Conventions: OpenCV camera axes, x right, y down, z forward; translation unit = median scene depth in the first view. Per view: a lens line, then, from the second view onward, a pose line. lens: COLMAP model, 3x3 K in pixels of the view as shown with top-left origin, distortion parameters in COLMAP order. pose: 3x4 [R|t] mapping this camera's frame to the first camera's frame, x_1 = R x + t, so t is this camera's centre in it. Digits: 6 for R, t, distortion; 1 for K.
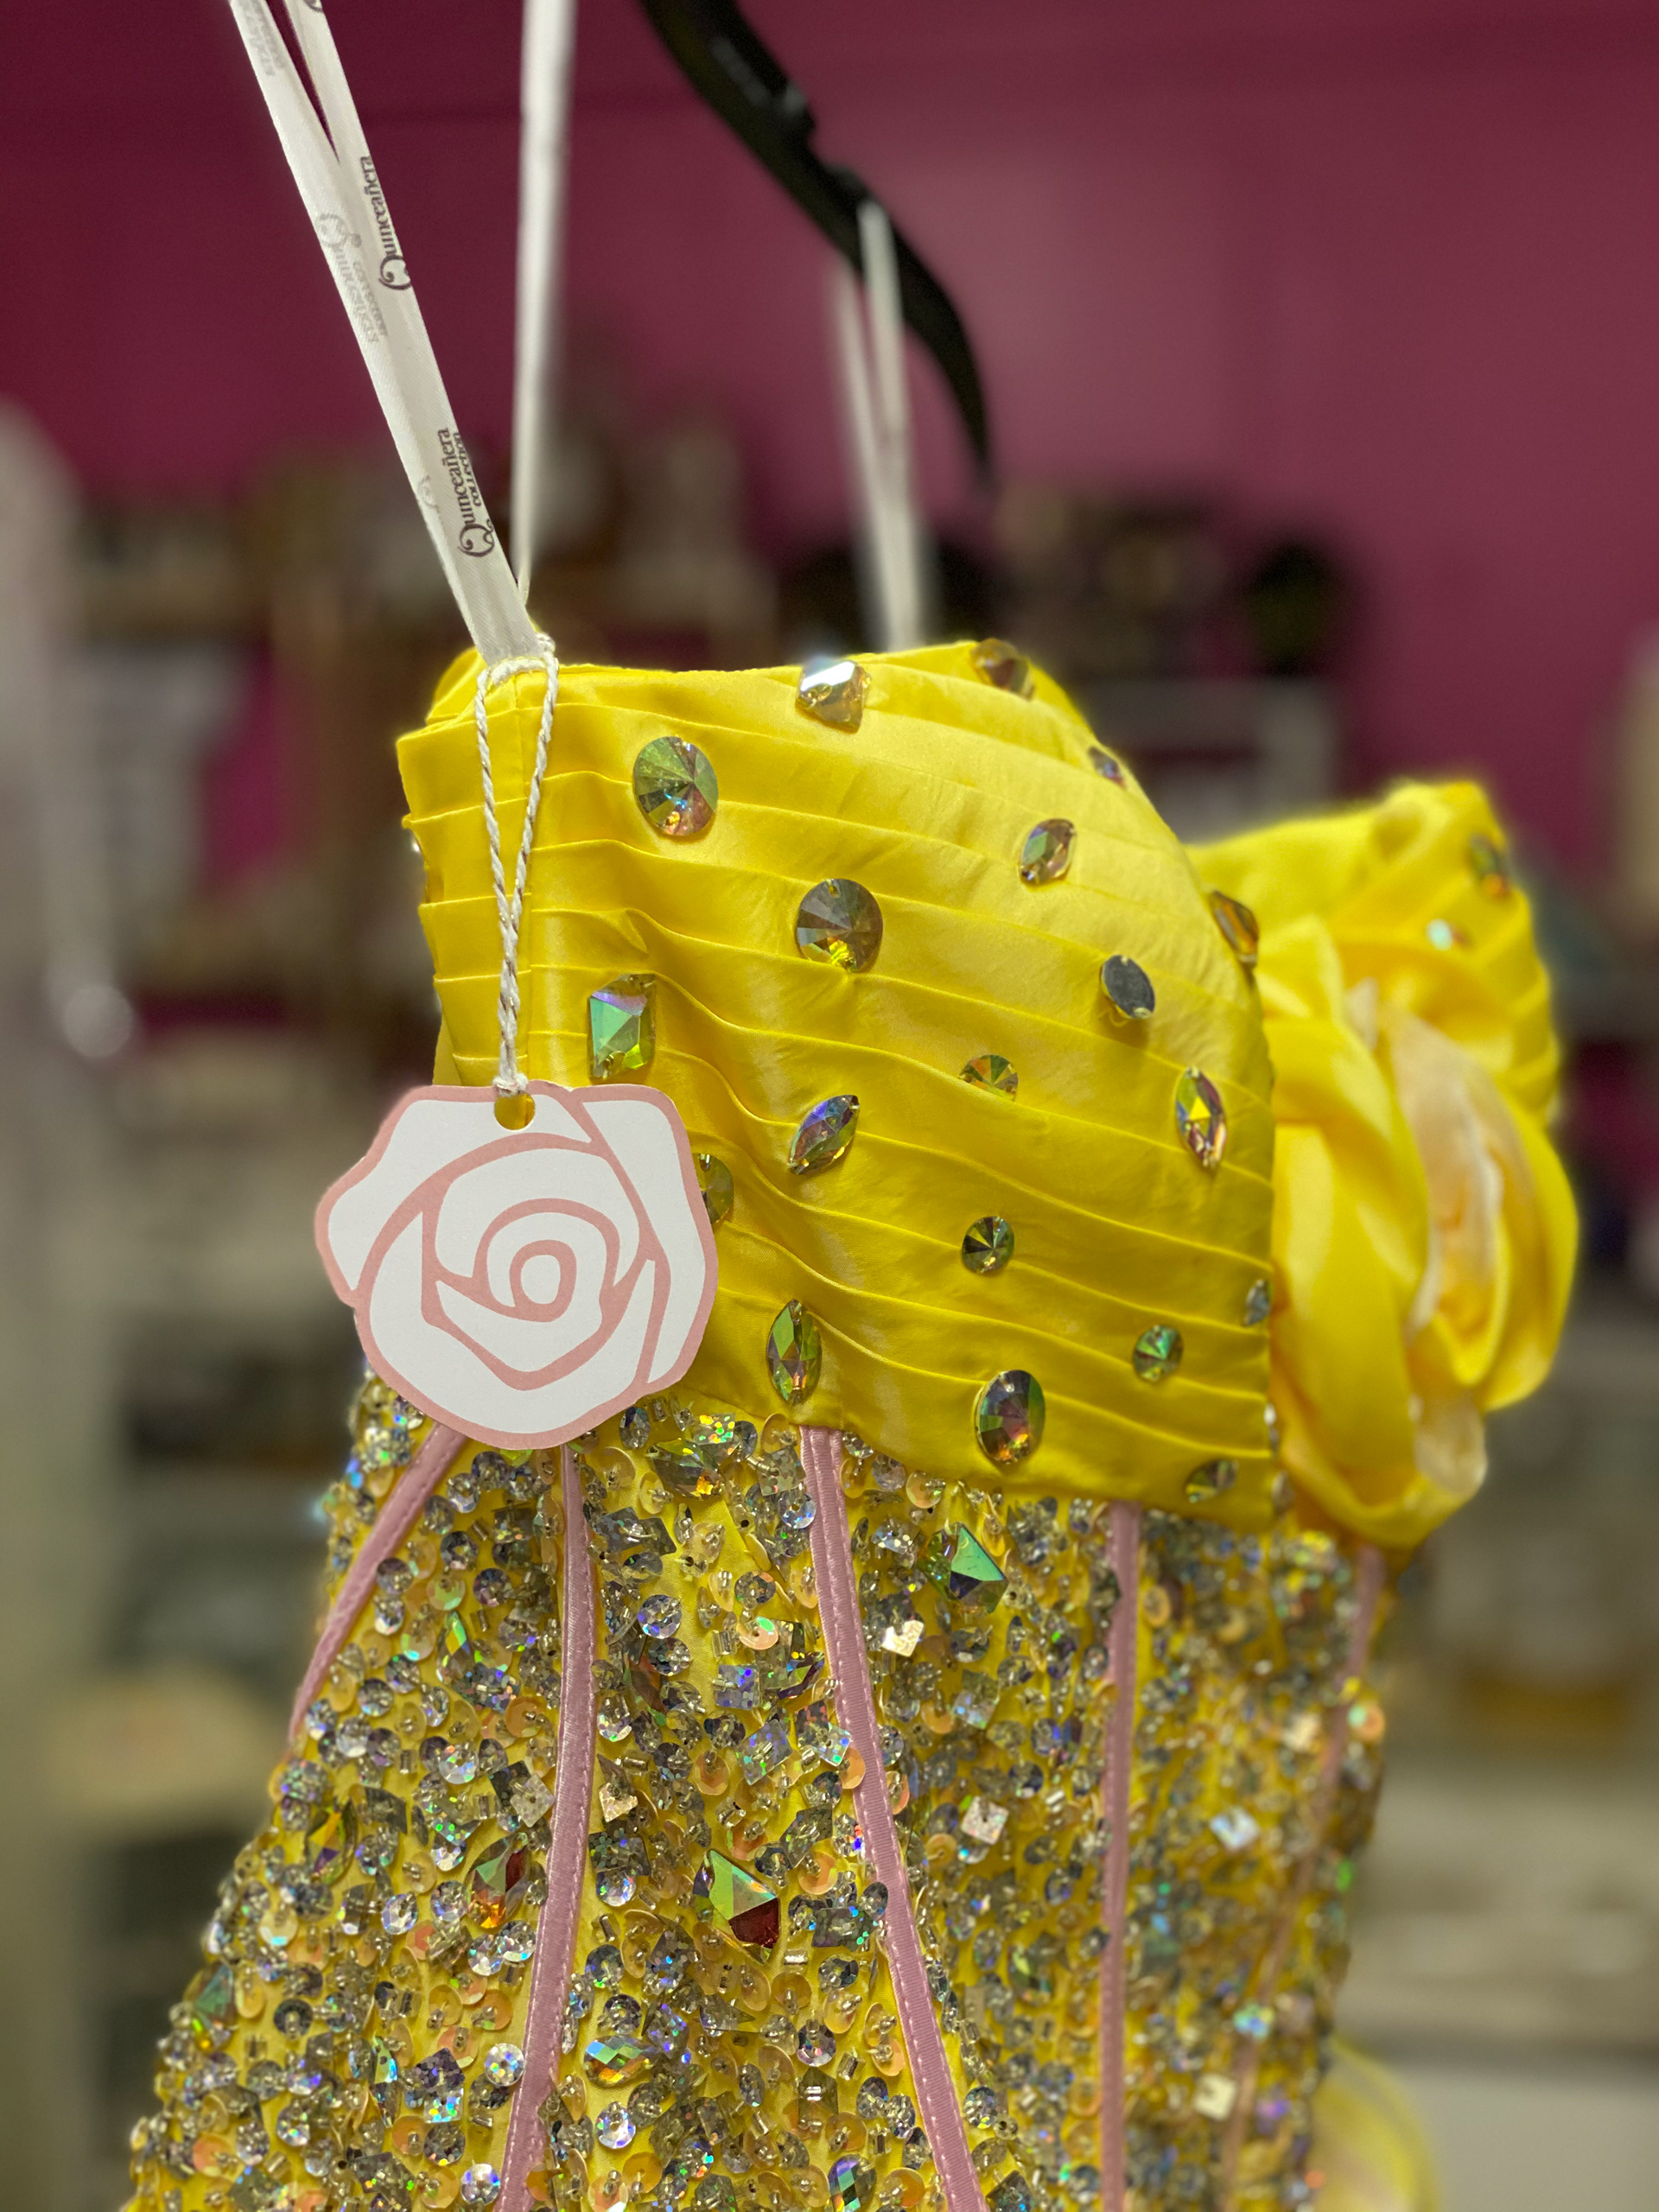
lens RADIAL K [[3347.1, 0, 829.5], [0, 3347.1, 1106.0], [0, 0, 1]] dist [0.195560, -0.036380]
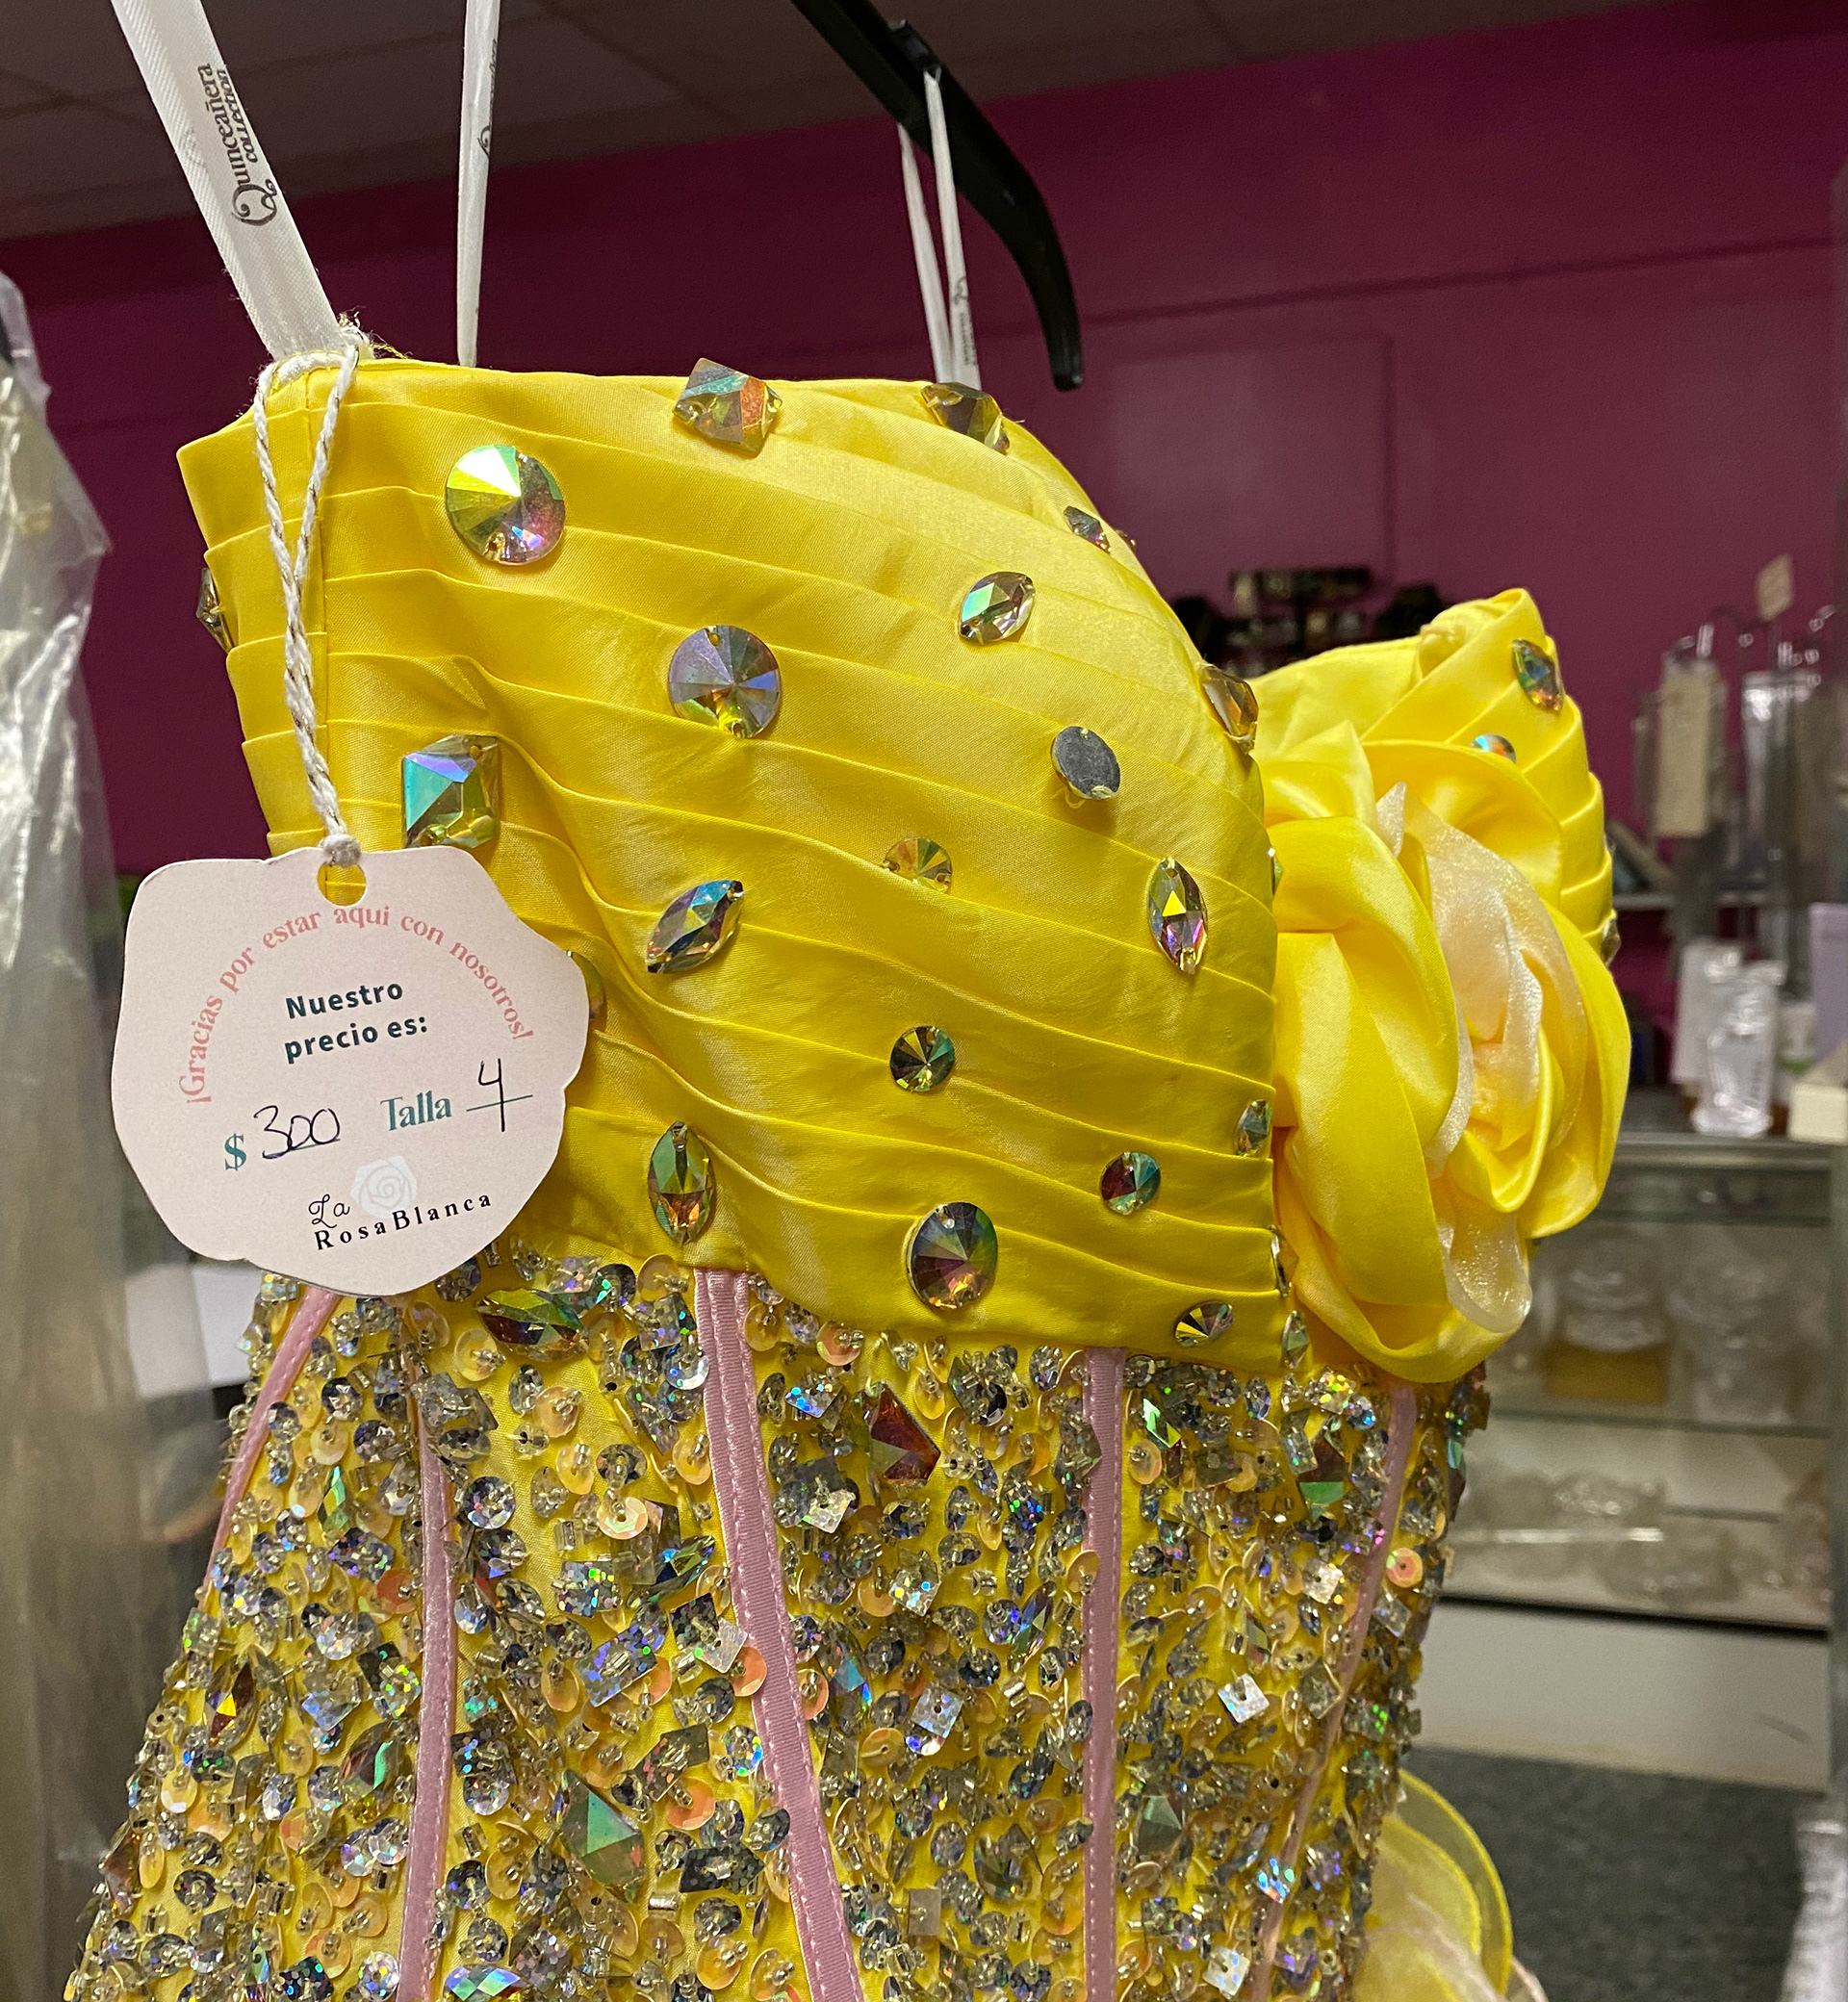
lens RADIAL K [[2169.5, 0, 925.3], [0, 2169.5, 961.0], [0, 0, 1]] dist [0.151402, -0.349722]
pose [[0.994497, 0.000494, -0.104764, 0.106525], [-0.001324, 0.999968, -0.007855, 0.020323], [0.104757, 0.007950, 0.994466, 0.438337]]
